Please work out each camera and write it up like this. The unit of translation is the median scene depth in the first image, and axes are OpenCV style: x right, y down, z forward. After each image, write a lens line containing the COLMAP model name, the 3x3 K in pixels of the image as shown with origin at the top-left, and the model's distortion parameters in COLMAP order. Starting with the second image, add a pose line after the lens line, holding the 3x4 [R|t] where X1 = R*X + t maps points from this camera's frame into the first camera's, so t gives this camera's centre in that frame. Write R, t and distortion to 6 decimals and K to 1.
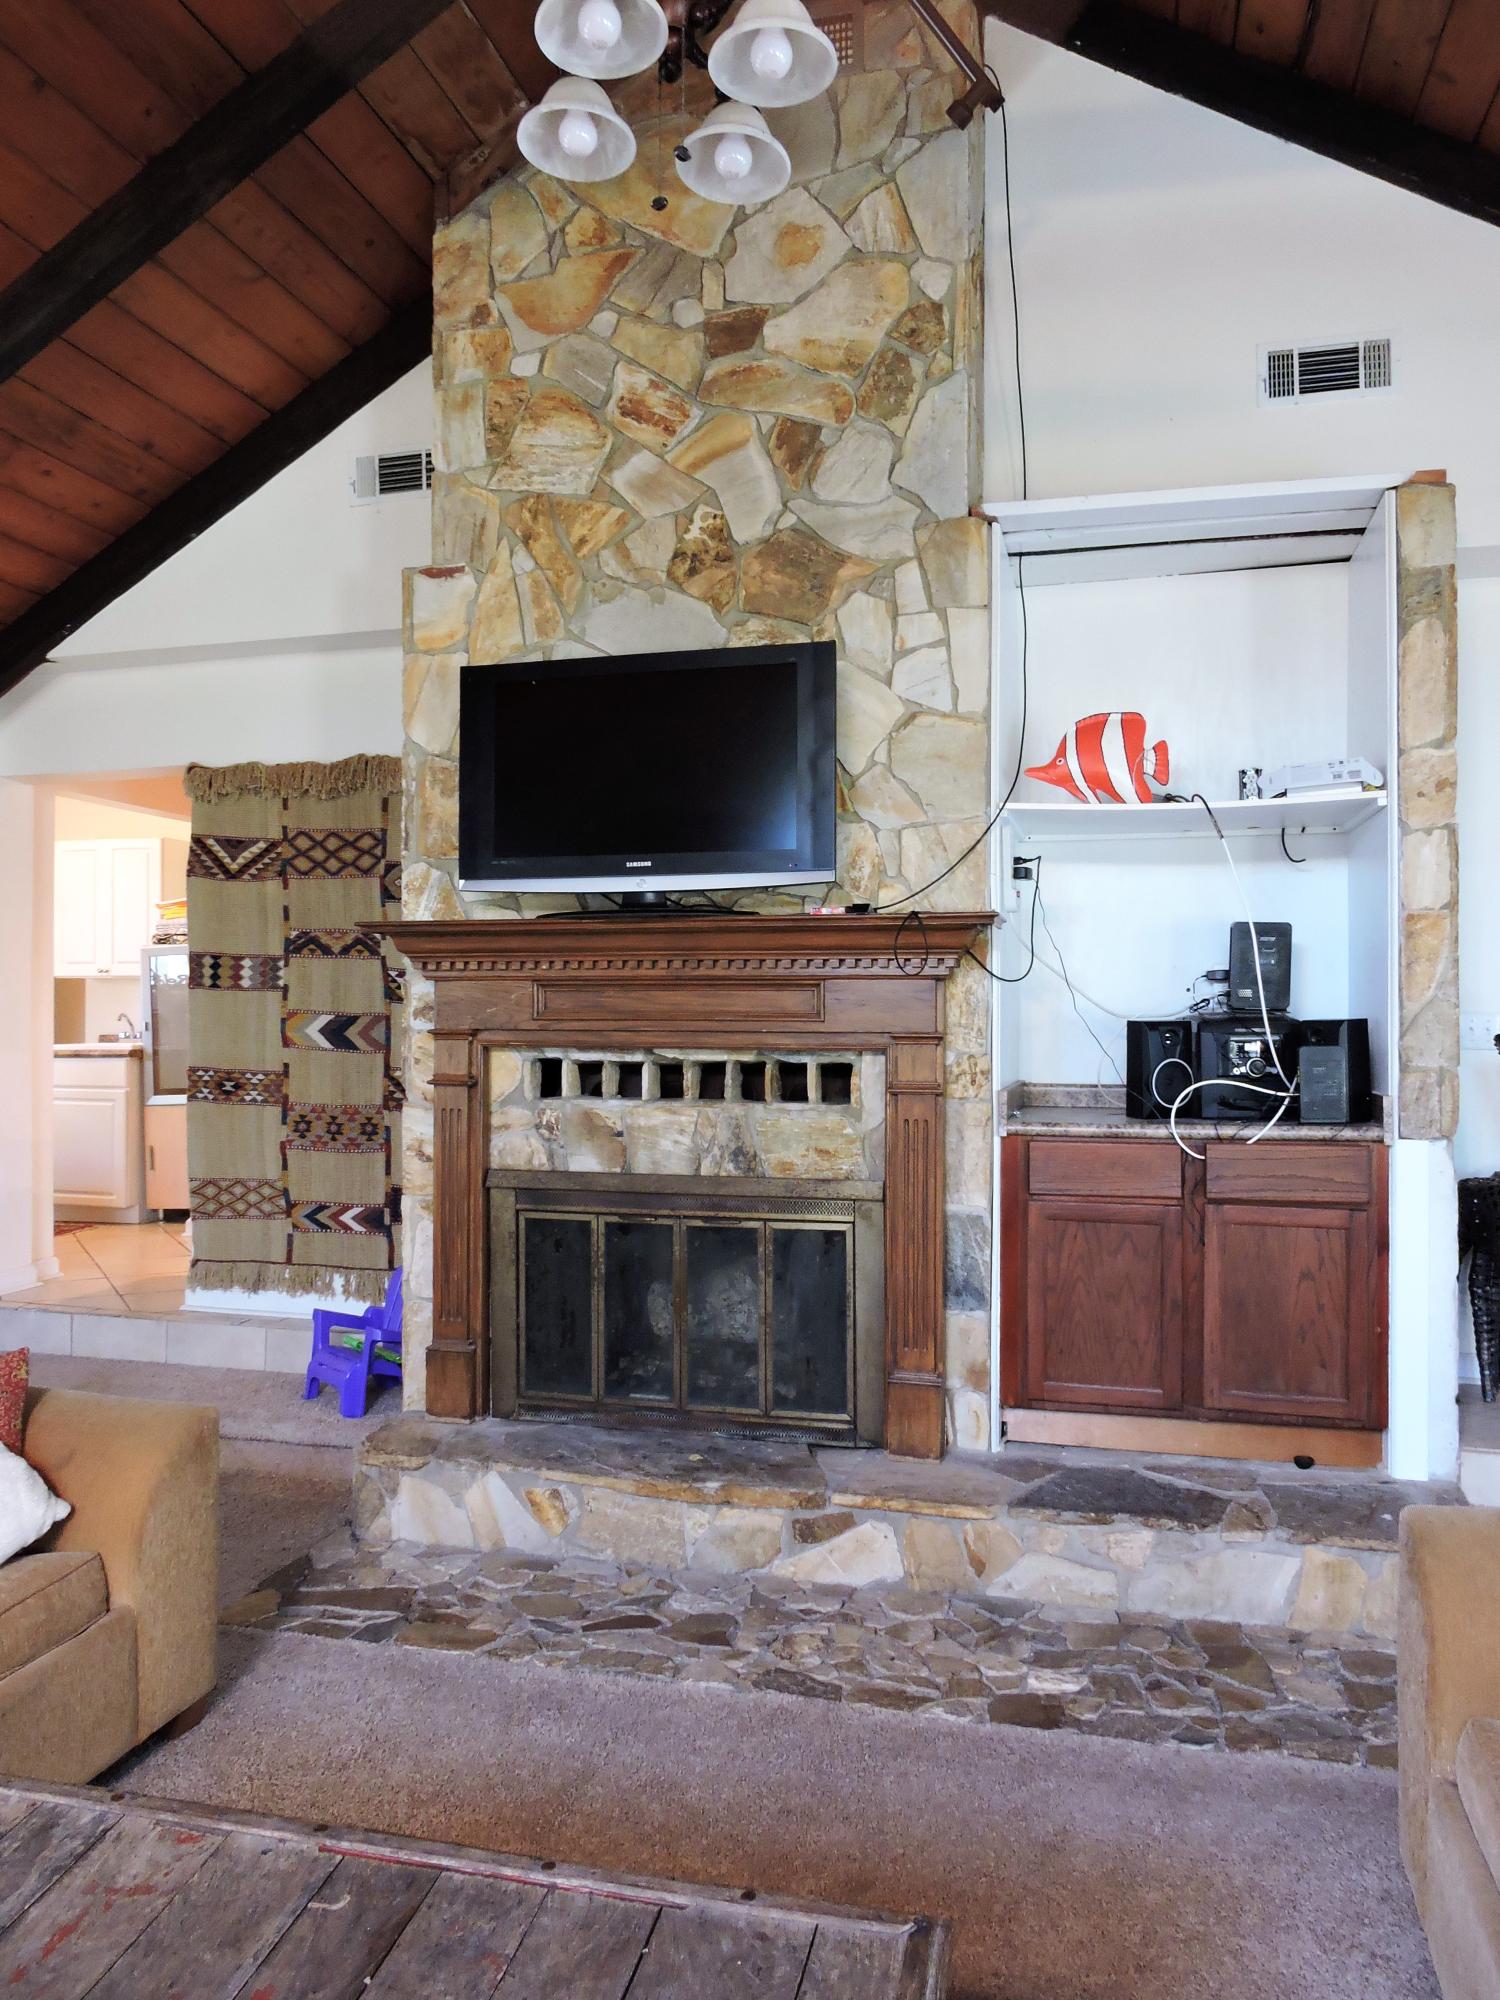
lens RADIAL K [[1423.6, 0, 750.0], [0, 1423.6, 1005.5], [0, 0, 1]] dist [-0.002659, -0.003924]
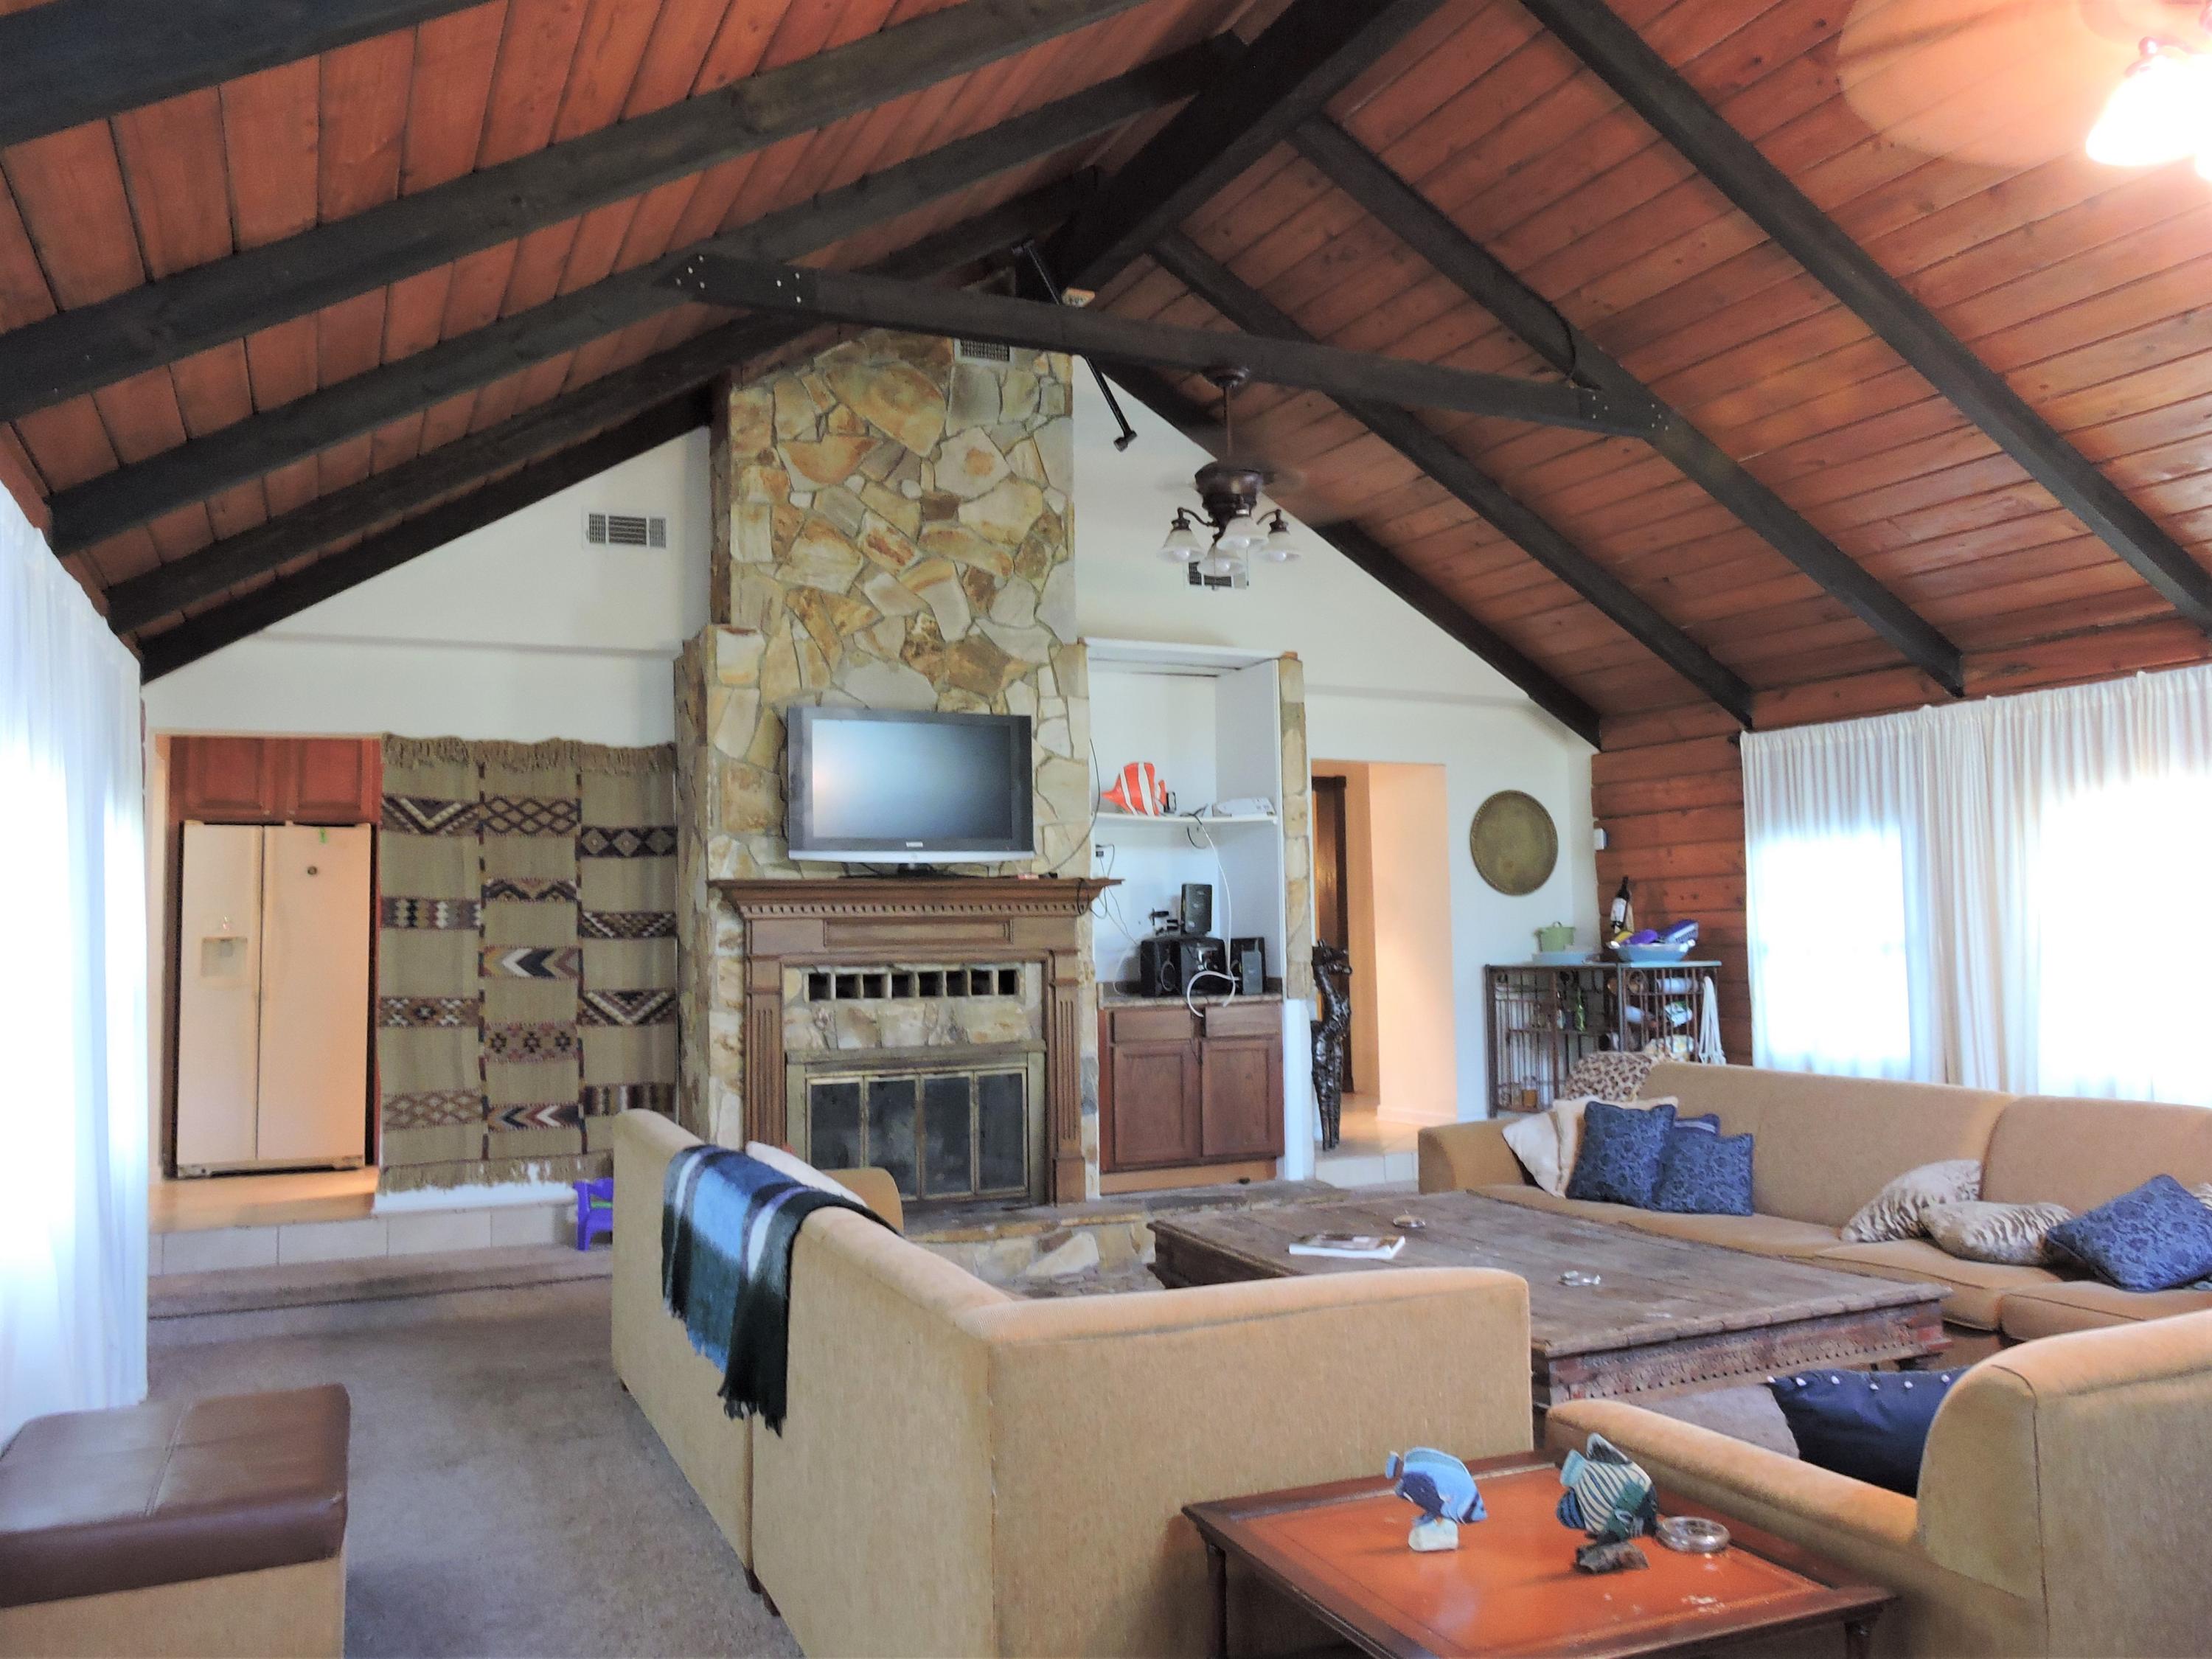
lens RADIAL K [[1703.8, 0, 1108.1], [0, 1703.8, 831.9], [0, 0, 1]] dist [-0.001883, -0.001659]
pose [[0.778954, 0.025968, 0.626543, -1.022073], [0.016019, 0.997992, -0.061279, 0.004791], [-0.626876, 0.057770, 0.776974, -0.554423]]
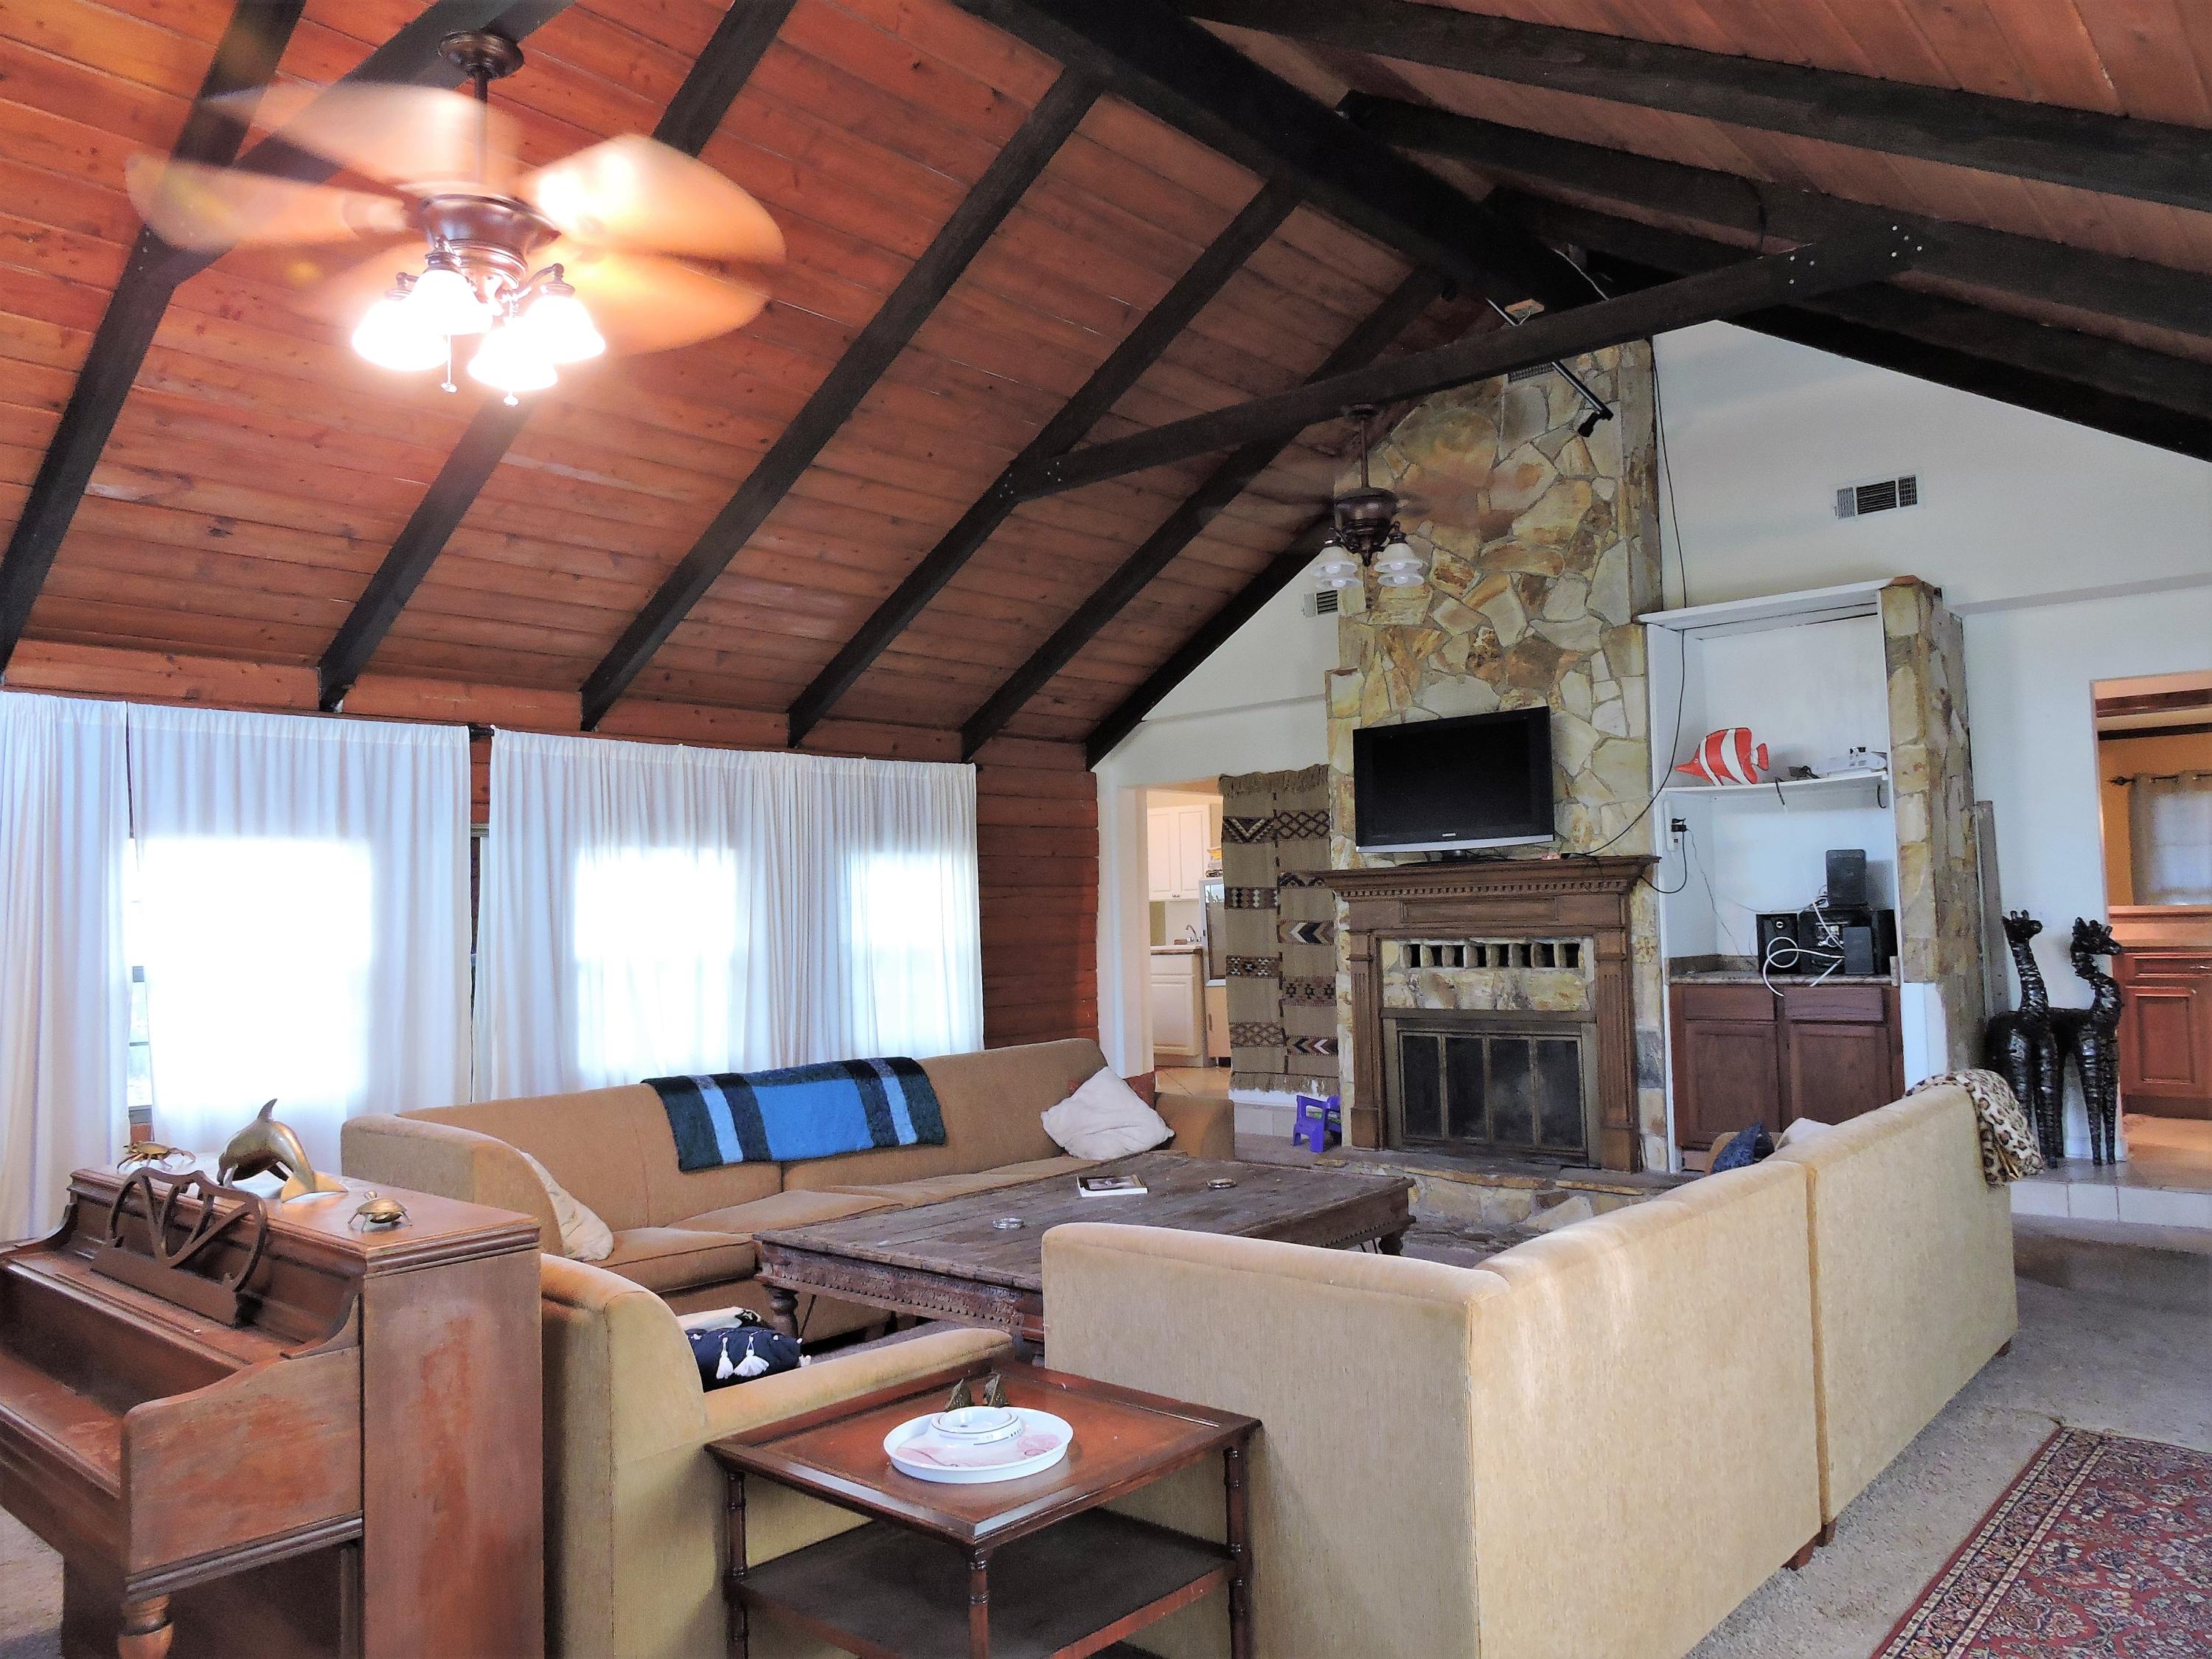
lens RADIAL K [[1574.4, 0, 1107.3], [0, 1574.4, 831.3], [0, 0, 1]] dist [-0.002659, -0.003924]
pose [[0.892817, -0.050677, -0.447559, 0.402613], [0.029037, 0.998059, -0.055085, -0.006197], [0.449482, 0.036185, 0.892556, -0.916419]]
